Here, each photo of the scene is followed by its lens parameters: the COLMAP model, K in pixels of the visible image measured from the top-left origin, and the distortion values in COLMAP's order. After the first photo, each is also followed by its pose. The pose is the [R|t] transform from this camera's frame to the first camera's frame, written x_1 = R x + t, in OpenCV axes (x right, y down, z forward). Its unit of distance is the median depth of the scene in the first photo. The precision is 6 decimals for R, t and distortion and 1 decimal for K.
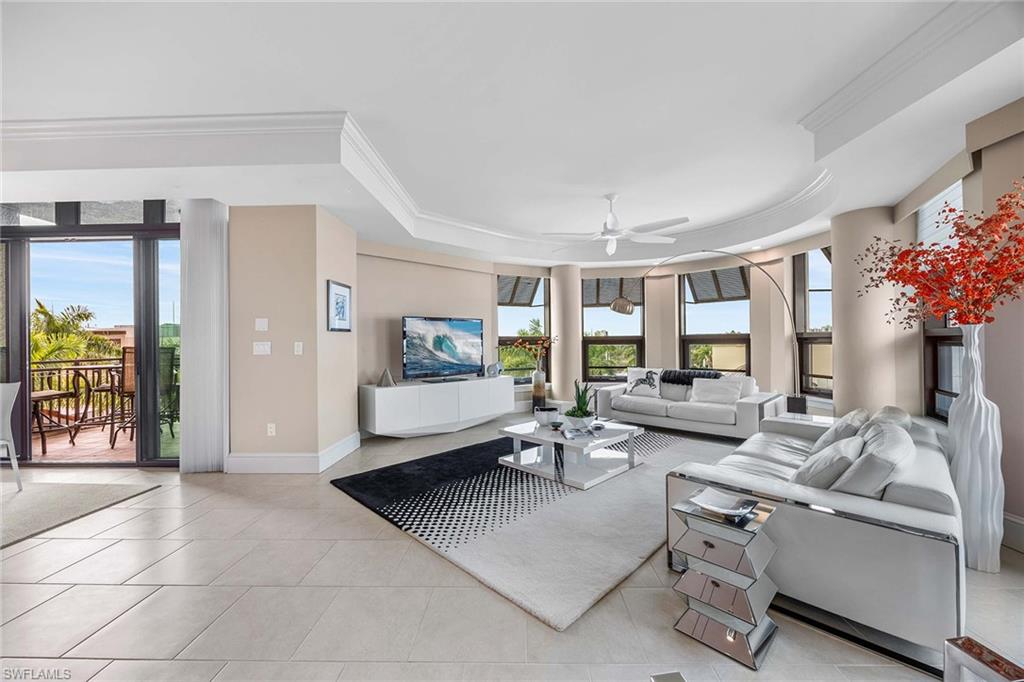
lens RADIAL K [[390.1, 0, 507.6], [0, 390.1, 341.5], [0, 0, 1]] dist [-0.005227, 0.000646]
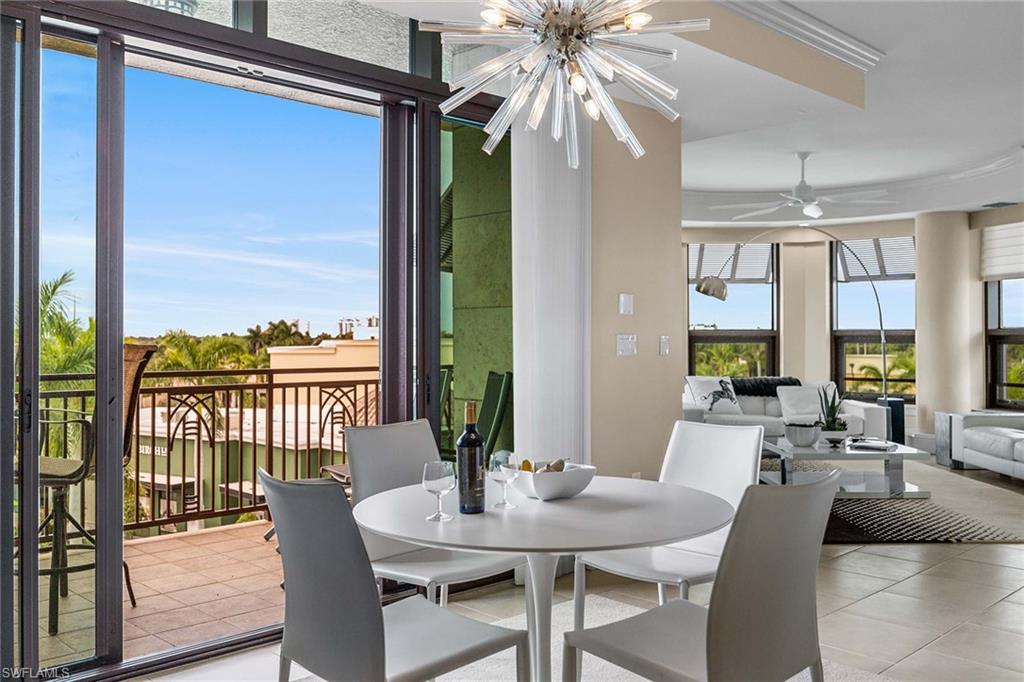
lens RADIAL K [[916.3, 0, 507.6], [0, 916.3, 330.5], [0, 0, 1]] dist [0.016446, 0.010422]
pose [[0.694112, 0.014525, 0.719720, -1.200264], [-0.005303, 0.999872, -0.015064, 0.012666], [-0.719847, 0.006639, 0.694101, 0.114896]]
